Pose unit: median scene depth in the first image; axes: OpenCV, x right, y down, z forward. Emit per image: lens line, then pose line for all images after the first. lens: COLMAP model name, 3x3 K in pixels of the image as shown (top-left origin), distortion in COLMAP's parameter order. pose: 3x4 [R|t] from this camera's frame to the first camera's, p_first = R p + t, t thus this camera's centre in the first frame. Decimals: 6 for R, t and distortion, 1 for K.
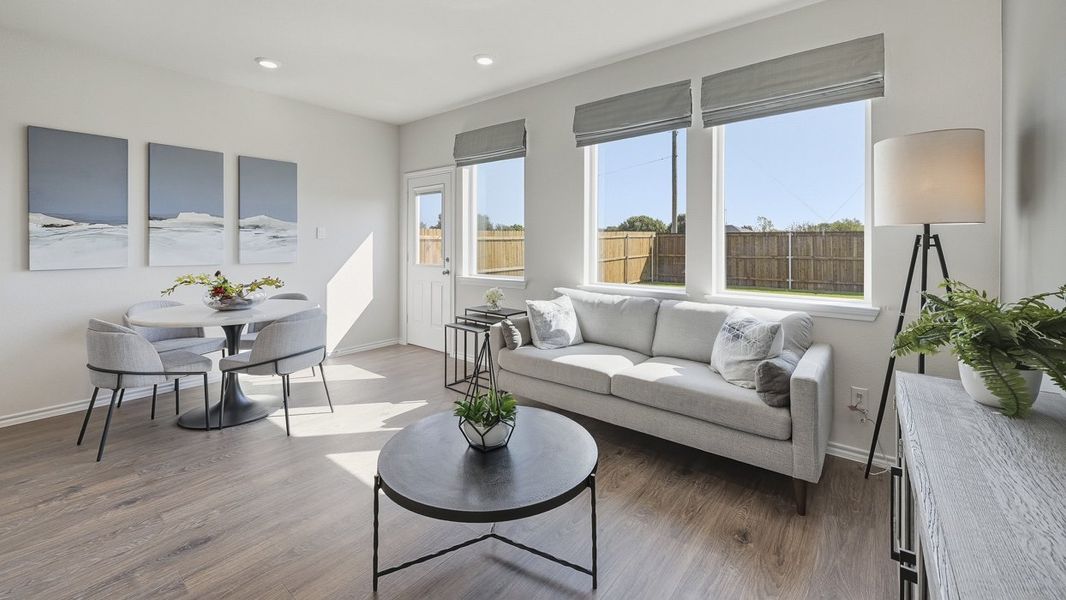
lens RADIAL K [[432.0, 0, 537.2], [0, 432.0, 243.7], [0, 0, 1]] dist [-0.000726, 0.000219]
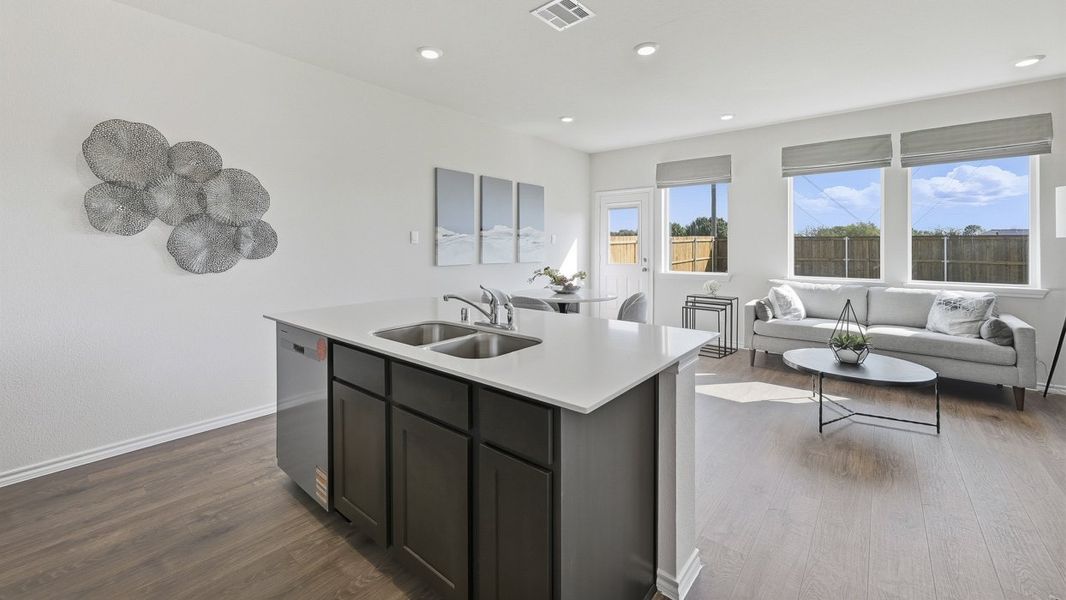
lens RADIAL K [[426.6, 0, 532.3], [0, 426.6, 247.1], [0, 0, 1]] dist [-0.003733, 0.000002]
pose [[0.999731, 0.000473, -0.023173, -0.795198], [-0.000446, 0.999999, 0.001154, -0.003718], [0.023173, -0.001143, 0.999731, -0.440967]]
